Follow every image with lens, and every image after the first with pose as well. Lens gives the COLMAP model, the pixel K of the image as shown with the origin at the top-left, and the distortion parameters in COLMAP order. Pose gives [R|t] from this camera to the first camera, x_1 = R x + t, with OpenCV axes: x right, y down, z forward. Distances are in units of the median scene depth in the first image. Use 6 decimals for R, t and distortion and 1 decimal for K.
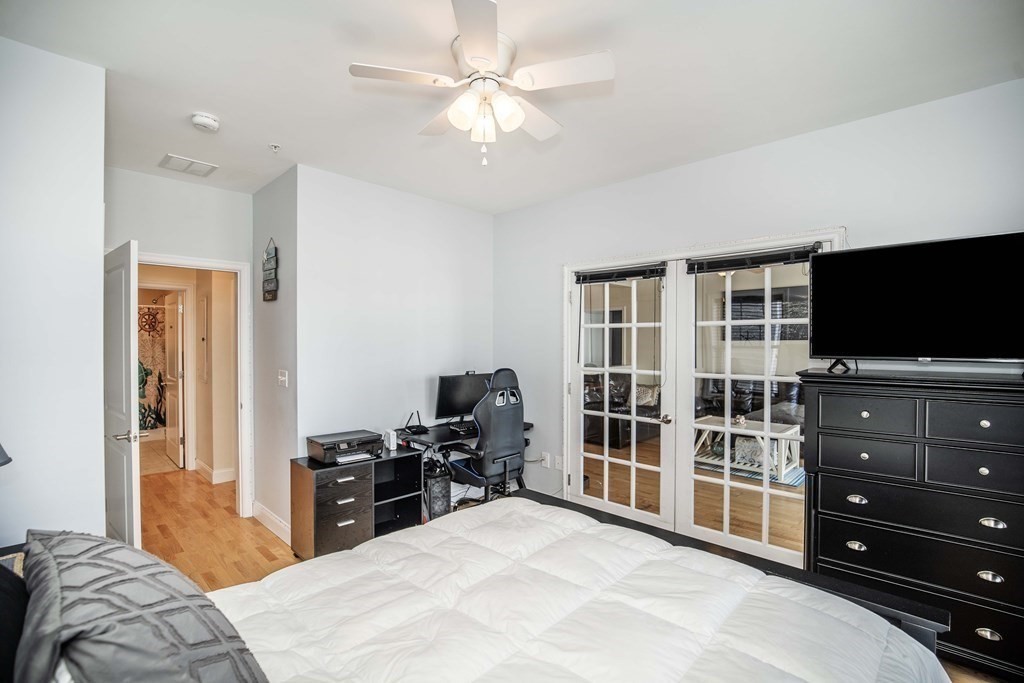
lens RADIAL K [[473.8, 0, 512.7], [0, 473.8, 342.5], [0, 0, 1]] dist [-0.036873, 0.007676]
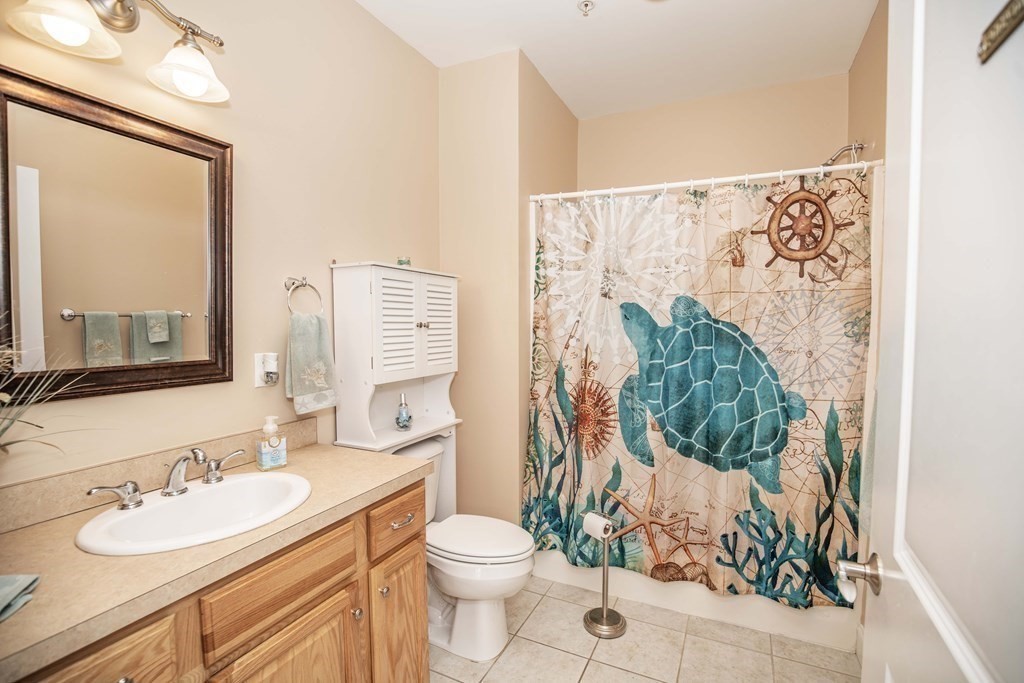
lens RADIAL K [[473.8, 0, 512.7], [0, 473.8, 342.5], [0, 0, 1]] dist [-0.036873, 0.007676]
pose [[0.315860, 0.046023, -0.947689, -0.570789], [-0.010961, 0.998933, 0.044859, 0.014584], [0.948742, -0.003781, 0.316028, 0.748231]]
